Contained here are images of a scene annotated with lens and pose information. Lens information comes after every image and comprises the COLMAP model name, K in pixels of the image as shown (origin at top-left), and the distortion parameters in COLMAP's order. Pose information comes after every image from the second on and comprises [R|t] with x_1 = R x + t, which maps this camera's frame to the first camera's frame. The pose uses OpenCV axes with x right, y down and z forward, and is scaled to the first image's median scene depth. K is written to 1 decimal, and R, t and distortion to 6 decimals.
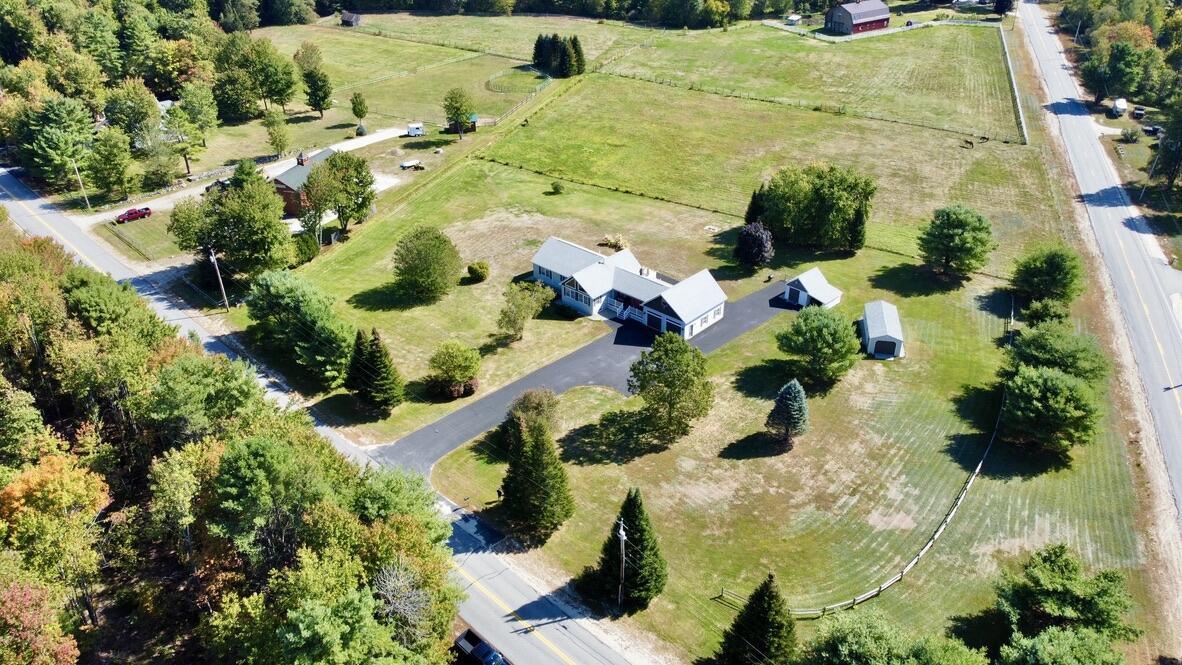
lens RADIAL K [[914.2, 0, 591.0], [0, 914.2, 332.5], [0, 0, 1]] dist [-0.002753, 0.000098]
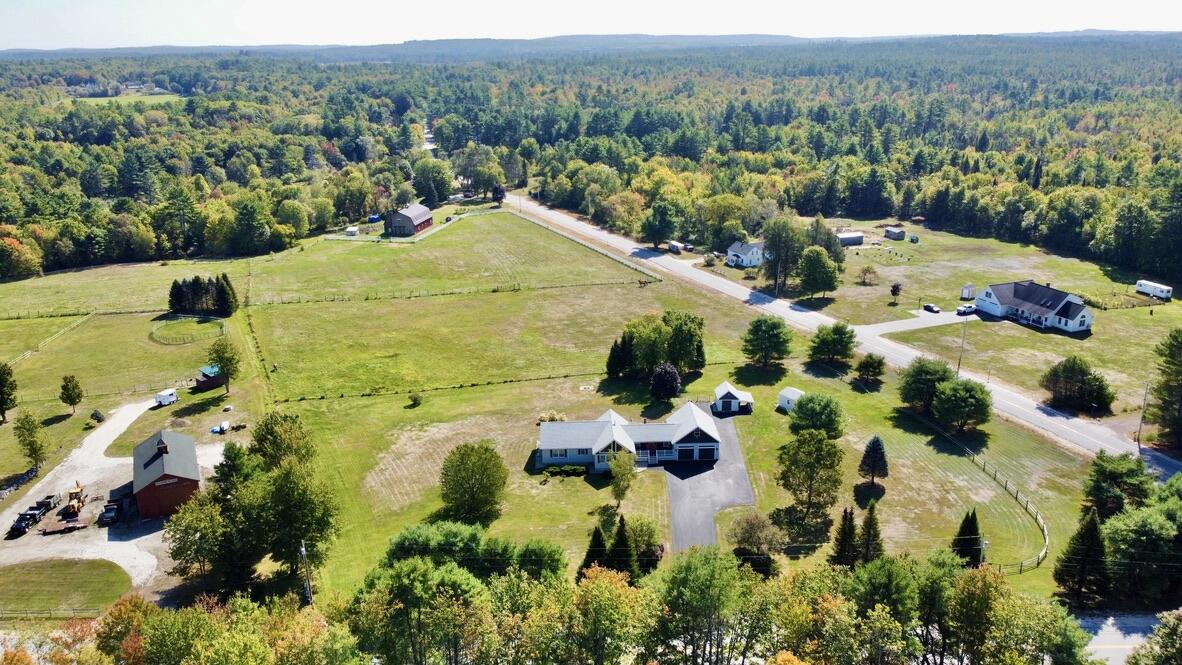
lens RADIAL K [[914.2, 0, 591.0], [0, 914.2, 332.5], [0, 0, 1]] dist [-0.002753, 0.000098]
pose [[0.714811, -0.219444, 0.663995, -0.444269], [0.357809, 0.930561, -0.077651, -0.063363], [-0.600848, 0.293089, 0.743694, 0.086772]]
